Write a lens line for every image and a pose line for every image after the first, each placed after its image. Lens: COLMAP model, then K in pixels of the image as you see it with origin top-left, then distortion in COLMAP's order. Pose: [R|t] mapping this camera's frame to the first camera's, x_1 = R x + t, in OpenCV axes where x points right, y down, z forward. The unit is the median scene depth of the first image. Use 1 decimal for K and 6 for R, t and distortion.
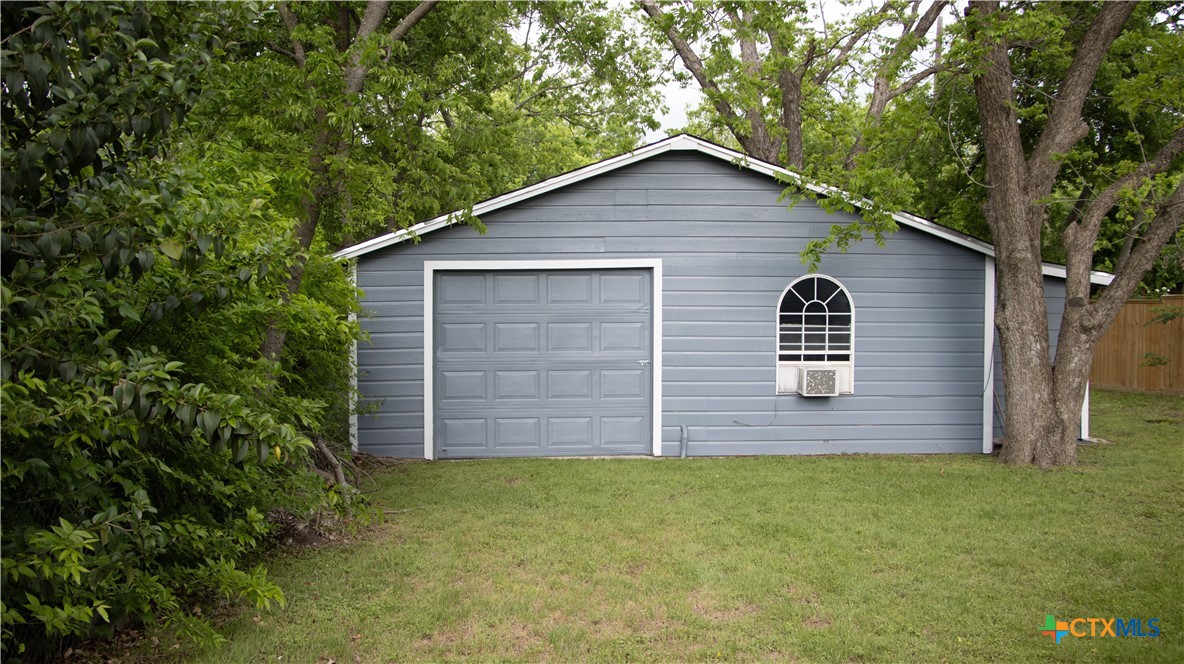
lens RADIAL K [[1205.8, 0, 591.5], [0, 1205.8, 350.6], [0, 0, 1]] dist [-0.005780, 0.012052]
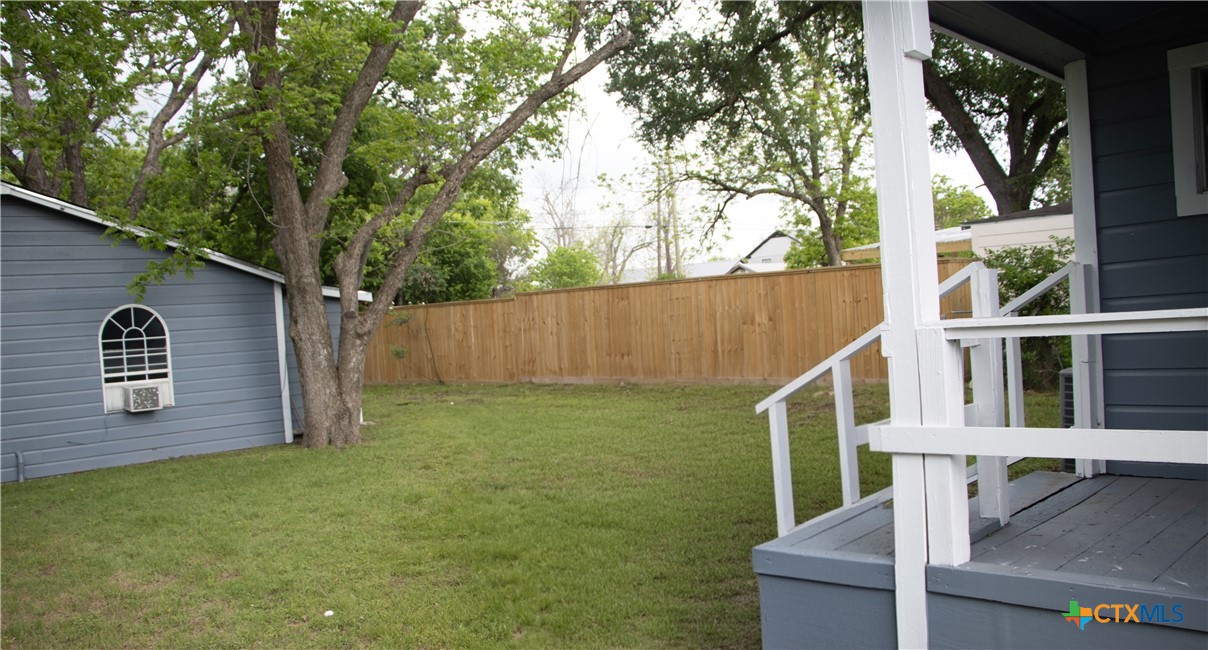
lens RADIAL K [[1093.2, 0, 604.2], [0, 1093.2, 356.6], [0, 0, 1]] dist [-0.077897, -0.001535]
pose [[0.789202, -0.079612, 0.608952, -0.087335], [0.084695, 0.996197, 0.020475, 0.002655], [-0.608266, 0.035416, 0.792943, -0.074564]]
